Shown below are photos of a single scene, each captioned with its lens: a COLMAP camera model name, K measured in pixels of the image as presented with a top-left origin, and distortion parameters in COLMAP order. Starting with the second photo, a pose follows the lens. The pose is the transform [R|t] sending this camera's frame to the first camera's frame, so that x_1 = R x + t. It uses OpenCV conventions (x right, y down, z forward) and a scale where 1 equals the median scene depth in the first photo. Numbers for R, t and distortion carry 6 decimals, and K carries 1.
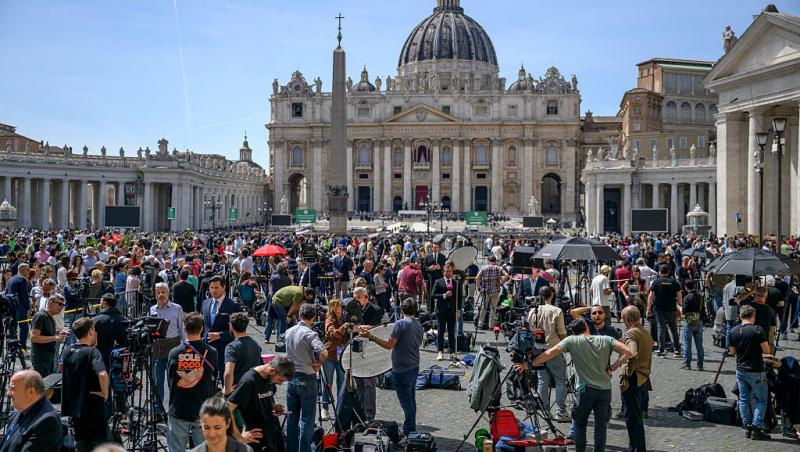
lens RADIAL K [[1021.2, 0, 399.3], [0, 1021.2, 226.8], [0, 0, 1]] dist [0.079506, 0.000000]
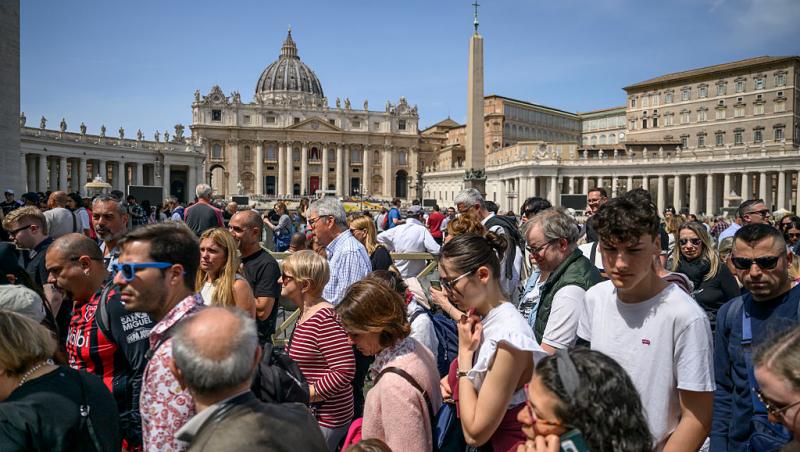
lens RADIAL K [[557.7, 0, 397.8], [0, 557.7, 226.9], [0, 0, 1]] dist [0.034127, 0.005387]
pose [[0.911901, -0.014421, 0.410157, -0.187992], [-0.001873, 0.999226, 0.039295, -0.001445], [-0.410406, -0.036601, 0.911168, 0.259537]]
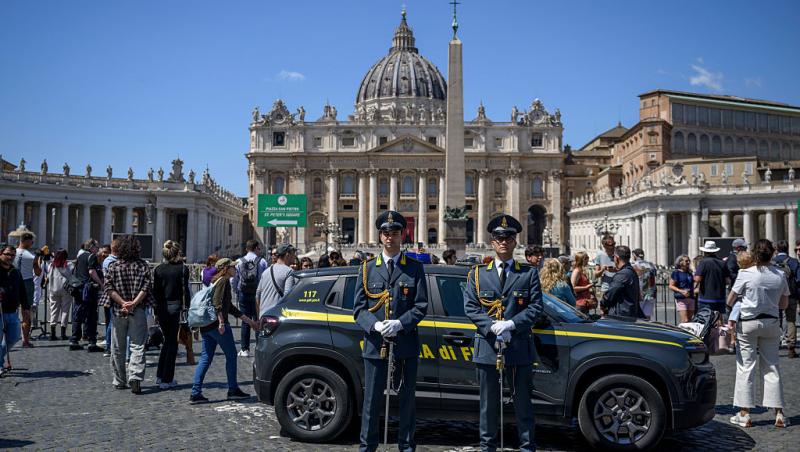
lens RADIAL K [[884.9, 0, 400.9], [0, 884.9, 228.1], [0, 0, 1]] dist [0.106218, 0.000000]
pose [[0.990573, 0.001717, 0.136975, -0.102679], [0.003271, 0.999340, -0.036178, 0.001697], [-0.136946, 0.036285, 0.989914, 0.151590]]
